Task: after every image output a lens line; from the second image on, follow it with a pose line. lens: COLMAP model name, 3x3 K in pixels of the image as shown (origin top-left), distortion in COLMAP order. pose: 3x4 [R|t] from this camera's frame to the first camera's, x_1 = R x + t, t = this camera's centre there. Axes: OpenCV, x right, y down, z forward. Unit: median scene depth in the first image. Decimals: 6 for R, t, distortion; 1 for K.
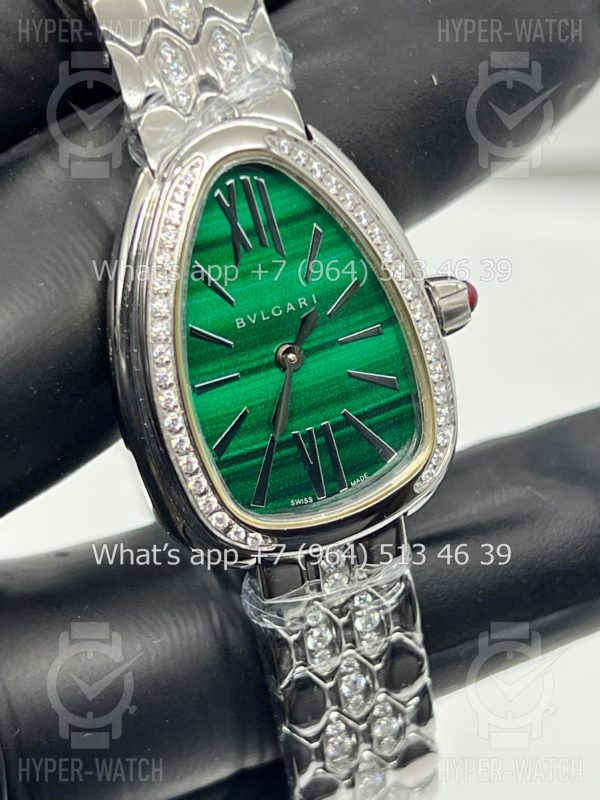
lens RADIAL K [[1838.1, 0, 300.0], [0, 1838.1, 400.0], [0, 0, 1]] dist [-0.009298, 0.033139]
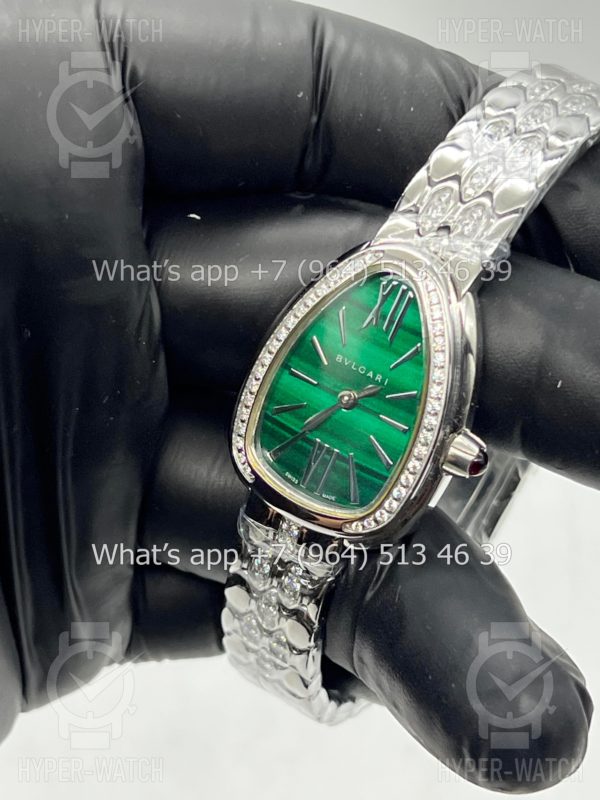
lens RADIAL K [[1838.1, 0, 300.0], [0, 1838.1, 400.0], [0, 0, 1]] dist [-0.009298, 0.033139]
pose [[0.534667, 0.645229, -0.545720, 0.769295], [-0.662069, 0.721148, 0.203986, -0.294816], [0.525163, 0.252240, 0.812760, -0.205983]]
